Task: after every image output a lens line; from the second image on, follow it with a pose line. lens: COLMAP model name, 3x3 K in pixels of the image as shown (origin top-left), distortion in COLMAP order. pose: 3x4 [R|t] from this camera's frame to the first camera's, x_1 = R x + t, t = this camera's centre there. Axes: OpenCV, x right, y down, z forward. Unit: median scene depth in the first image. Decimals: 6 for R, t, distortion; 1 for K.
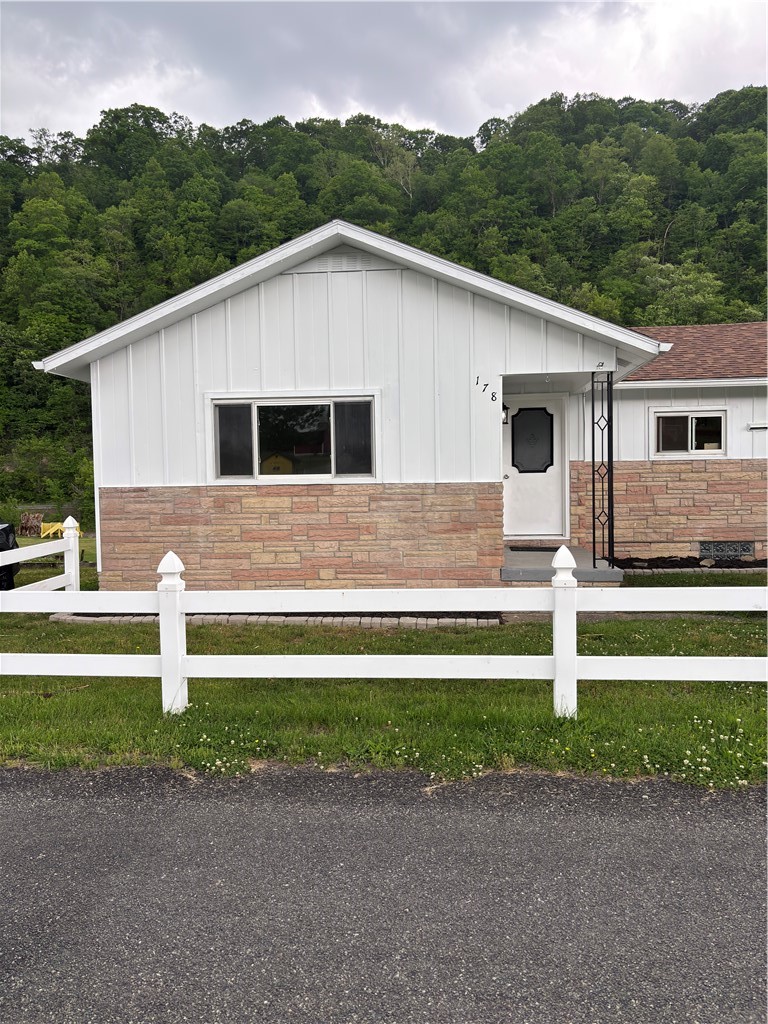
lens RADIAL K [[757.2, 0, 400.9], [0, 757.2, 513.0], [0, 0, 1]] dist [0.038805, -0.033652]
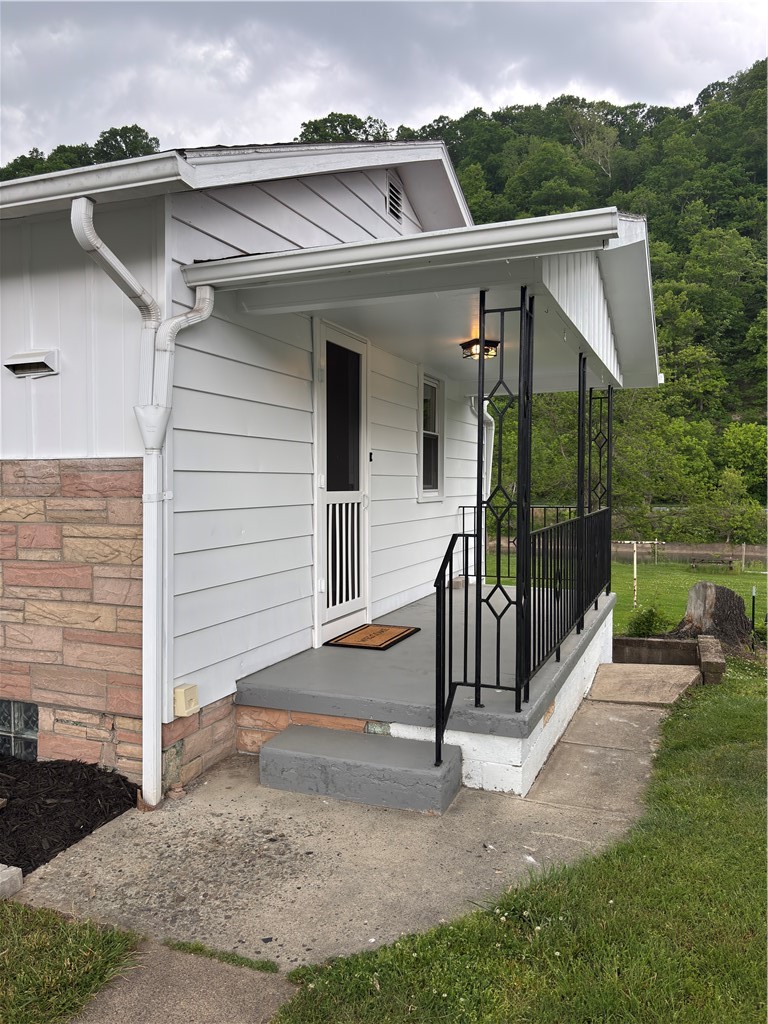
lens RADIAL K [[757.2, 0, 386.0], [0, 757.2, 535.1], [0, 0, 1]] dist [0.038805, -0.033652]
pose [[0.961913, 0.029213, -0.271792, 0.702166], [-0.021431, 0.999272, 0.031556, -0.051502], [0.272516, -0.024529, 0.961839, 0.711608]]
